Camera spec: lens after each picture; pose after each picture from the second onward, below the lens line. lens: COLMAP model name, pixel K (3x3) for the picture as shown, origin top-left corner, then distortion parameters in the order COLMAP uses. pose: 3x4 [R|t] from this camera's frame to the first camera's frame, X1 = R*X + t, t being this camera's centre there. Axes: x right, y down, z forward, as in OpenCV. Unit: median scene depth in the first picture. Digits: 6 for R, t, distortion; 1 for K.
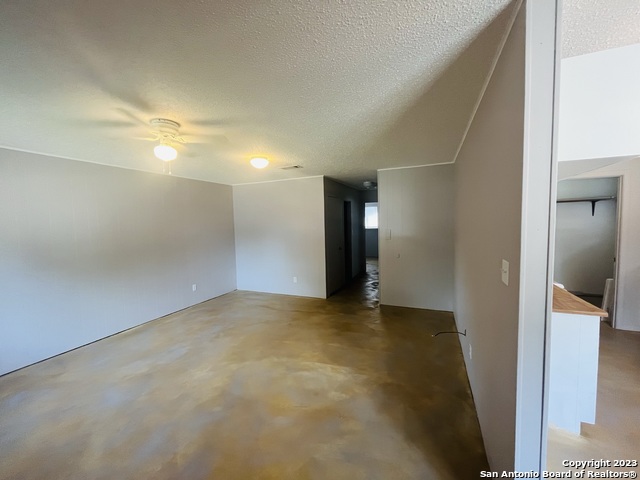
lens RADIAL K [[257.0, 0, 318.3], [0, 257.0, 236.8], [0, 0, 1]] dist [-0.006034, -0.000891]
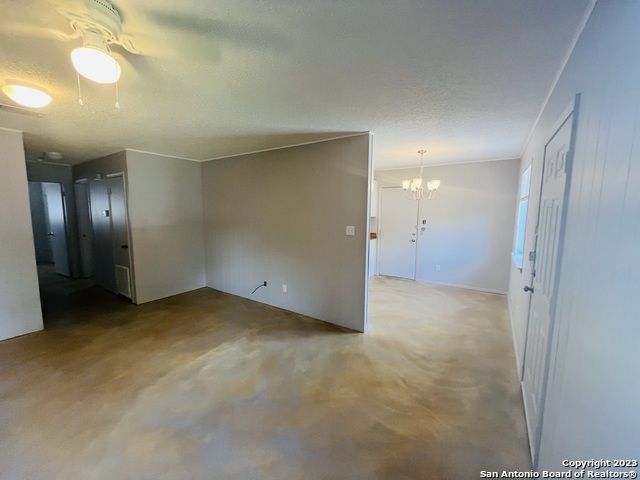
lens RADIAL K [[257.0, 0, 321.1], [0, 257.0, 236.8], [0, 0, 1]] dist [-0.006034, -0.000891]
pose [[0.177069, -0.077595, 0.981135, -0.684521], [0.045750, 0.996459, 0.070551, 0.000449], [-0.983135, 0.032395, 0.179992, 0.308834]]
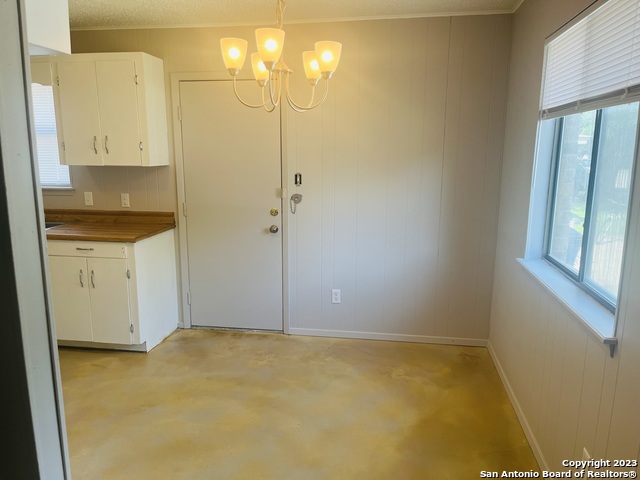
lens RADIAL K [[483.4, 0, 321.5], [0, 483.4, 241.1], [0, 0, 1]] dist [0.030162, 0.000978]
pose [[-0.251568, -0.153558, 0.955580, -0.110815], [0.058415, 0.983124, 0.173363, 0.000694], [-0.966075, 0.099433, -0.238352, 0.193304]]
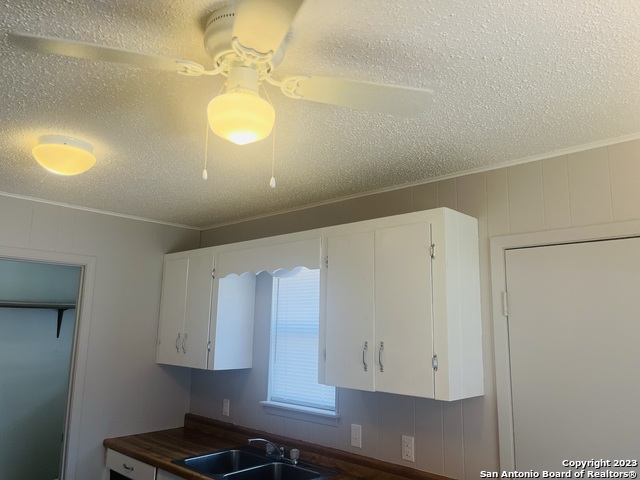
lens RADIAL K [[483.4, 0, 319.9], [0, 483.4, 239.5], [0, 0, 1]] dist [0.030162, 0.000978]
pose [[0.352597, 0.191482, 0.915975, 0.449001], [0.023883, 0.976680, -0.213366, -0.070970], [-0.935470, 0.097108, 0.339802, 0.217279]]
